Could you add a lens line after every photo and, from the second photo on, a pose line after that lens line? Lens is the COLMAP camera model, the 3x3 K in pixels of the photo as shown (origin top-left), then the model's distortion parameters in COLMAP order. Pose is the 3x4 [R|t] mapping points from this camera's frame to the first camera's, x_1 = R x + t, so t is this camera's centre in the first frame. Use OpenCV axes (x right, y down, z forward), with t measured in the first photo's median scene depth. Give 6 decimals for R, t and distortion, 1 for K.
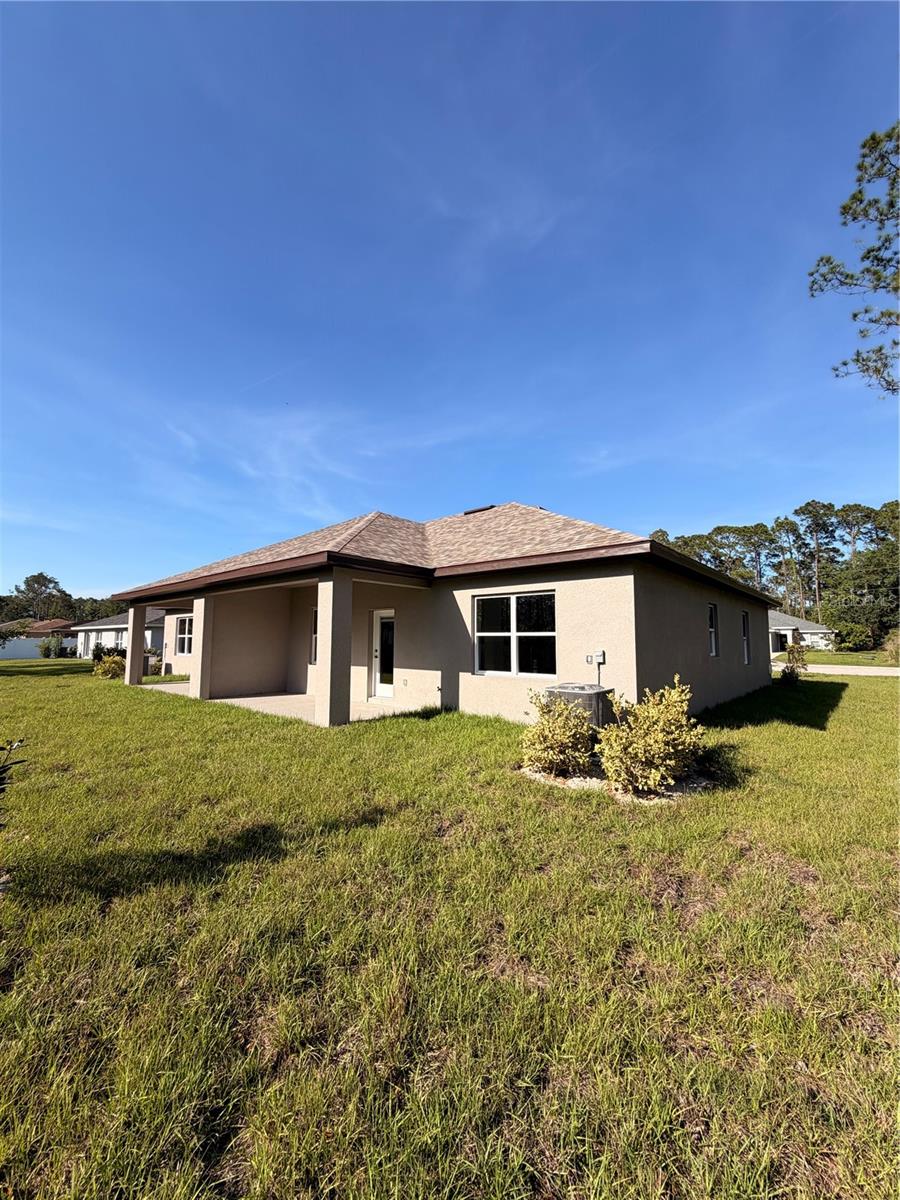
lens RADIAL K [[479.1, 0, 449.7], [0, 479.1, 596.0], [0, 0, 1]] dist [-0.001649, 0.000700]
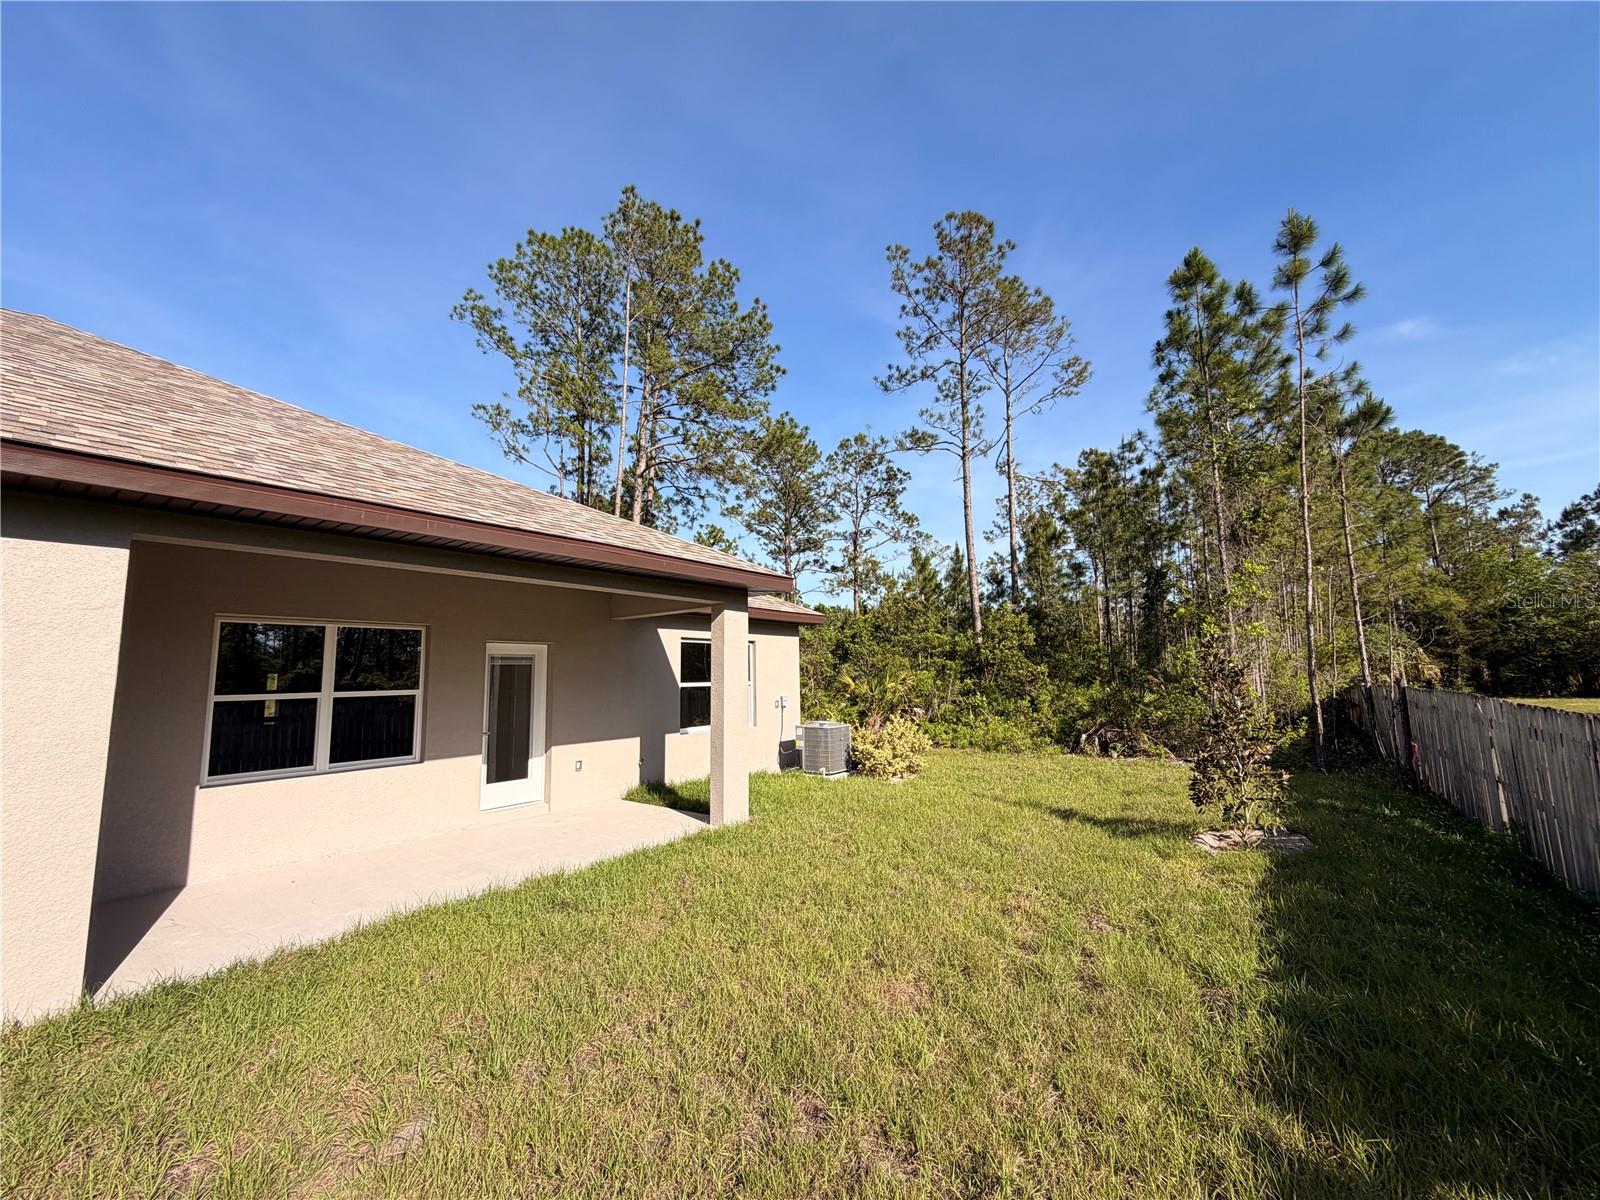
lens RADIAL K [[638.8, 0, 797.7], [0, 638.8, 604.3], [0, 0, 1]] dist [-0.001649, 0.000700]
pose [[-0.045332, 0.124201, 0.991221, -1.063157], [-0.053225, 0.990531, -0.126549, 0.071014], [-0.997553, -0.058495, -0.038292, 0.848955]]
